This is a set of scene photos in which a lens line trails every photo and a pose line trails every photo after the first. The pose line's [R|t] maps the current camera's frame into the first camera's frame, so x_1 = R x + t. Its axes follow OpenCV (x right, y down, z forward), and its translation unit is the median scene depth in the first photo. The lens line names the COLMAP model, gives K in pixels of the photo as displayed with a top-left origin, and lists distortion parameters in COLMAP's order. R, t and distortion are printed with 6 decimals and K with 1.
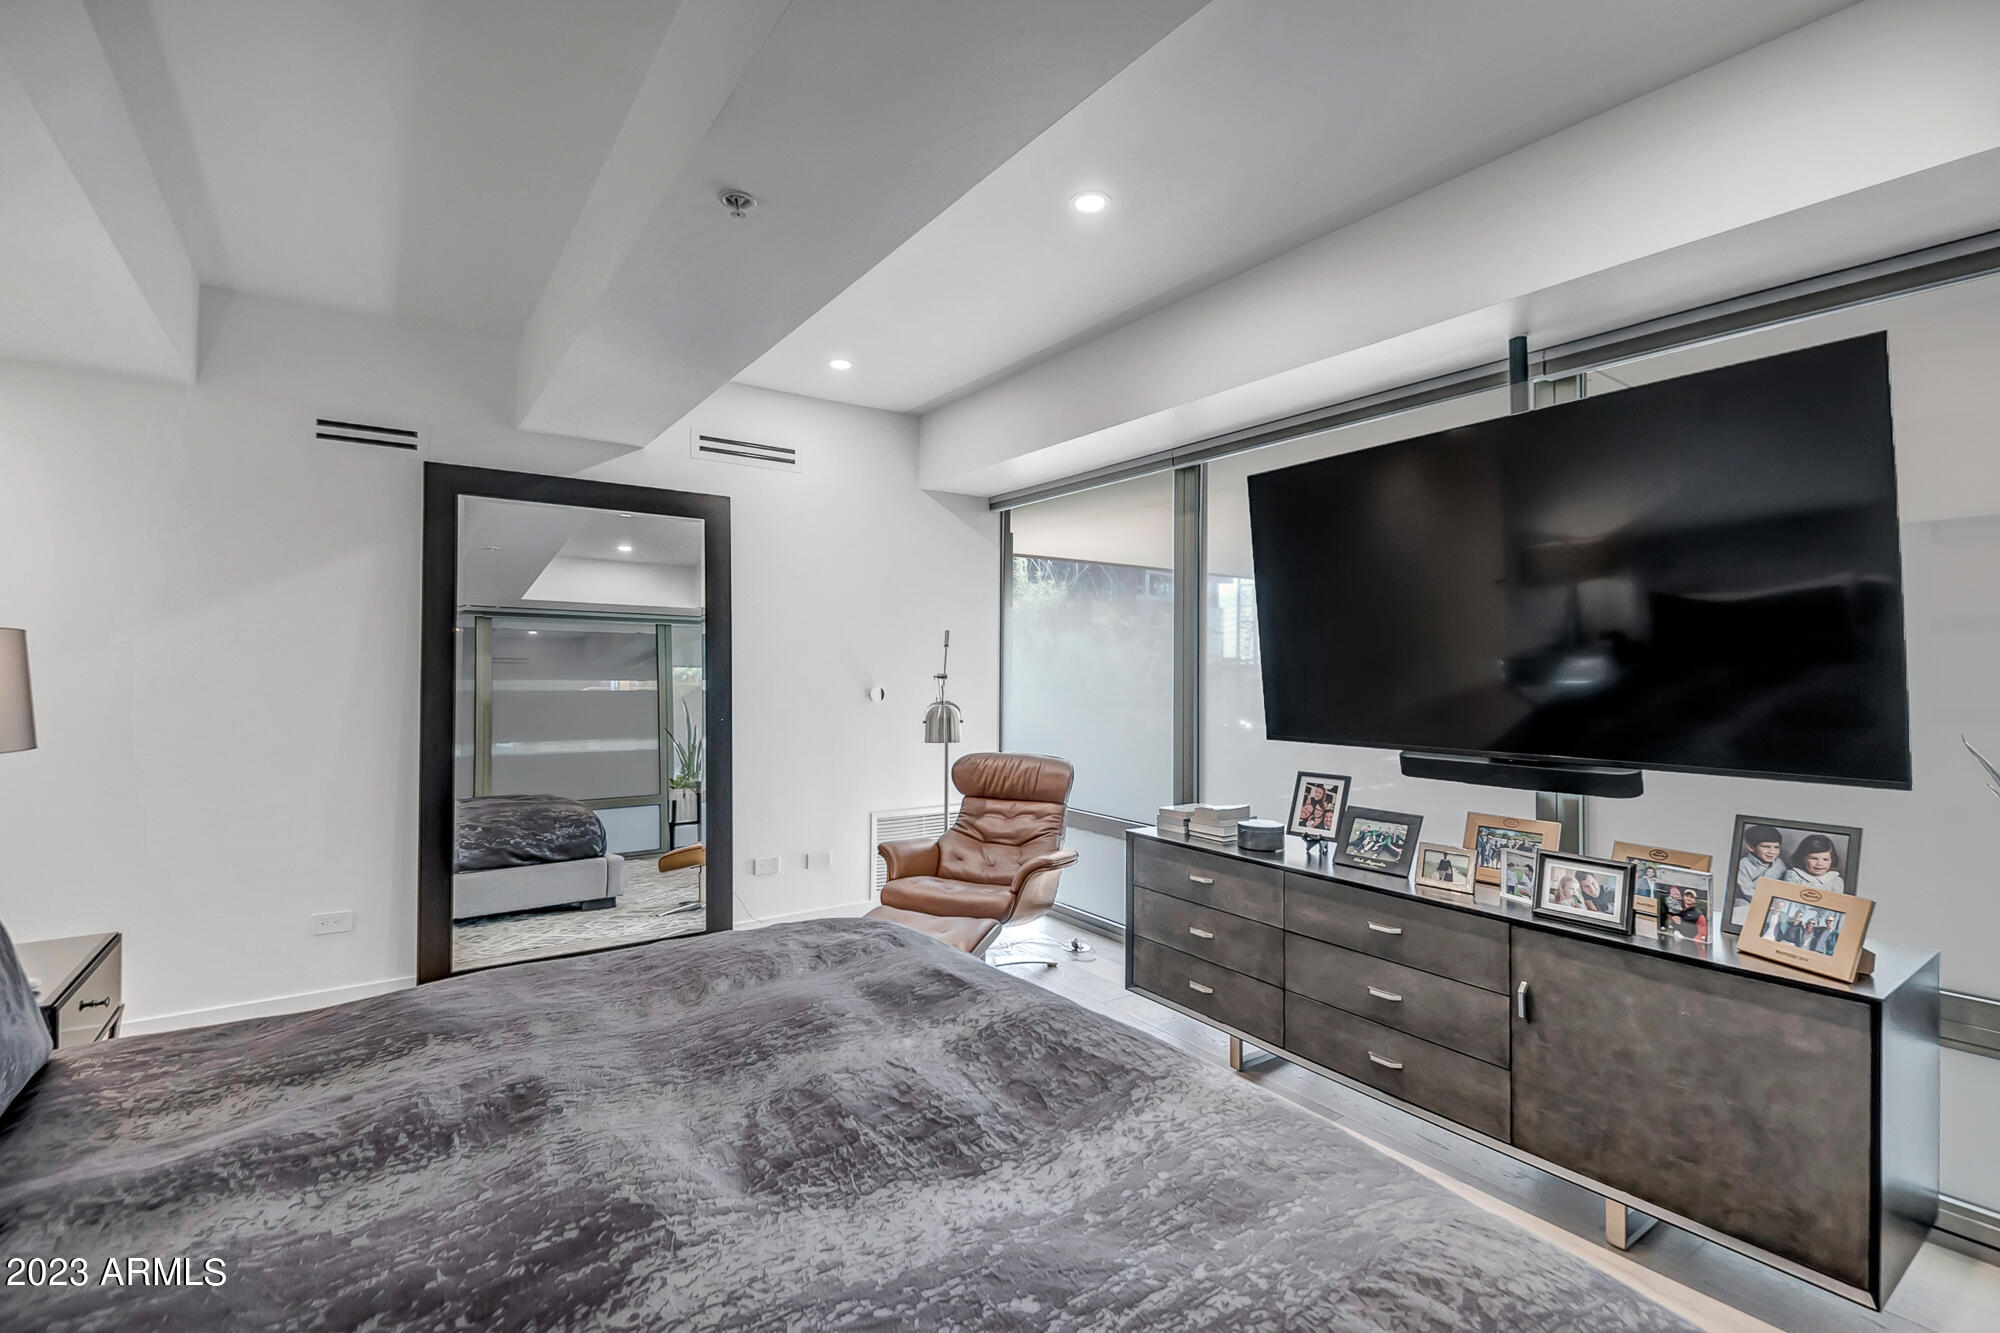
lens RADIAL K [[910.9, 0, 1004.0], [0, 910.9, 654.7], [0, 0, 1]] dist [0.034151, -0.030277]
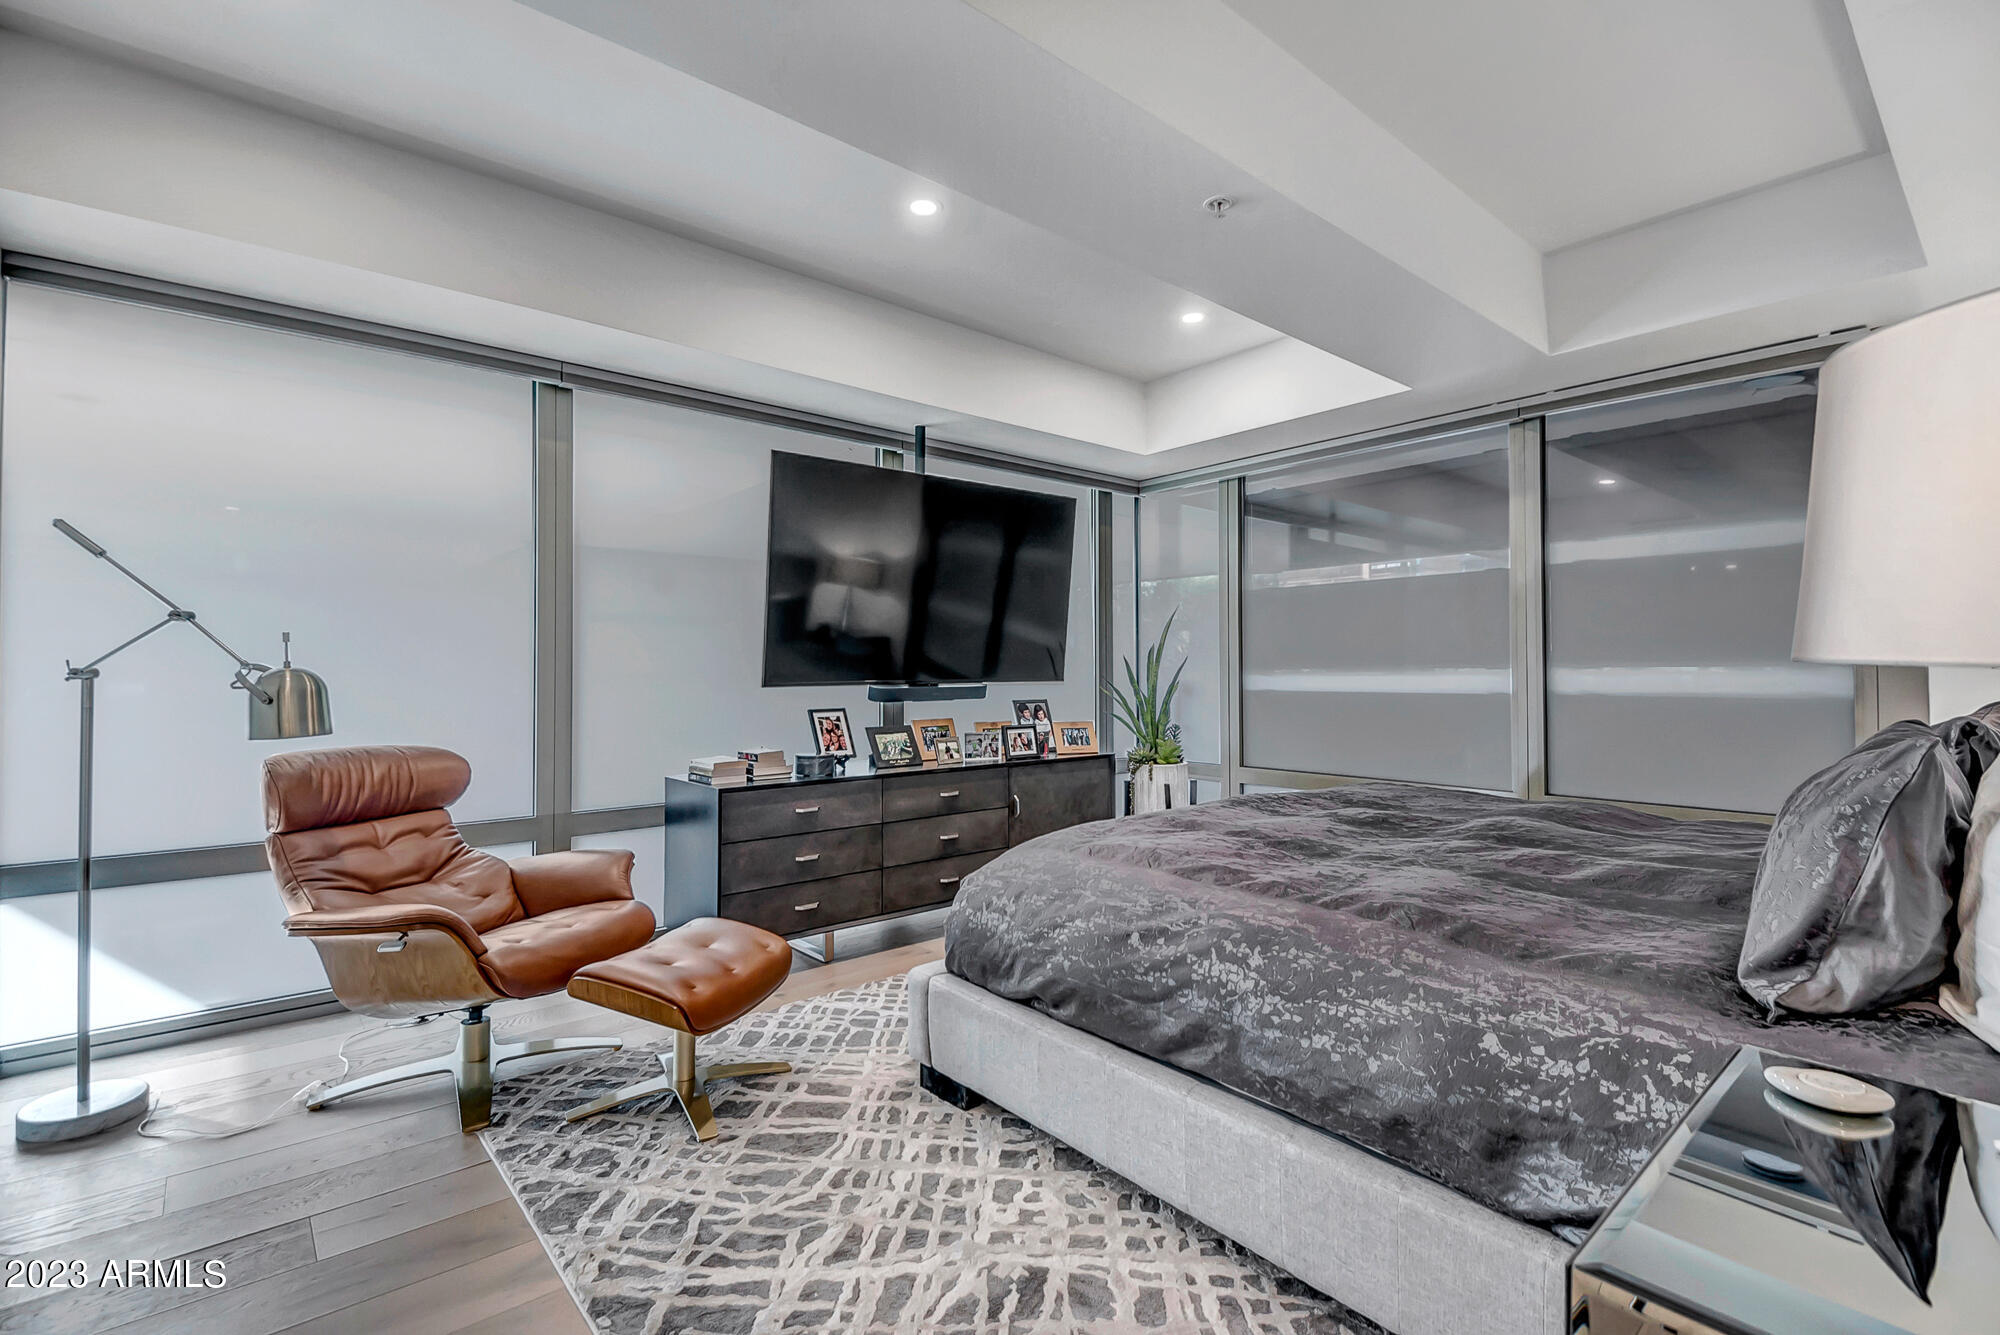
lens RADIAL K [[910.9, 0, 1004.0], [0, 910.9, 655.7], [0, 0, 1]] dist [0.034151, -0.030277]
pose [[-0.104287, 0.014146, 0.994447, -1.071479], [-0.009214, 0.999842, -0.015189, 0.085918], [-0.994505, -0.010747, -0.104140, 1.029459]]
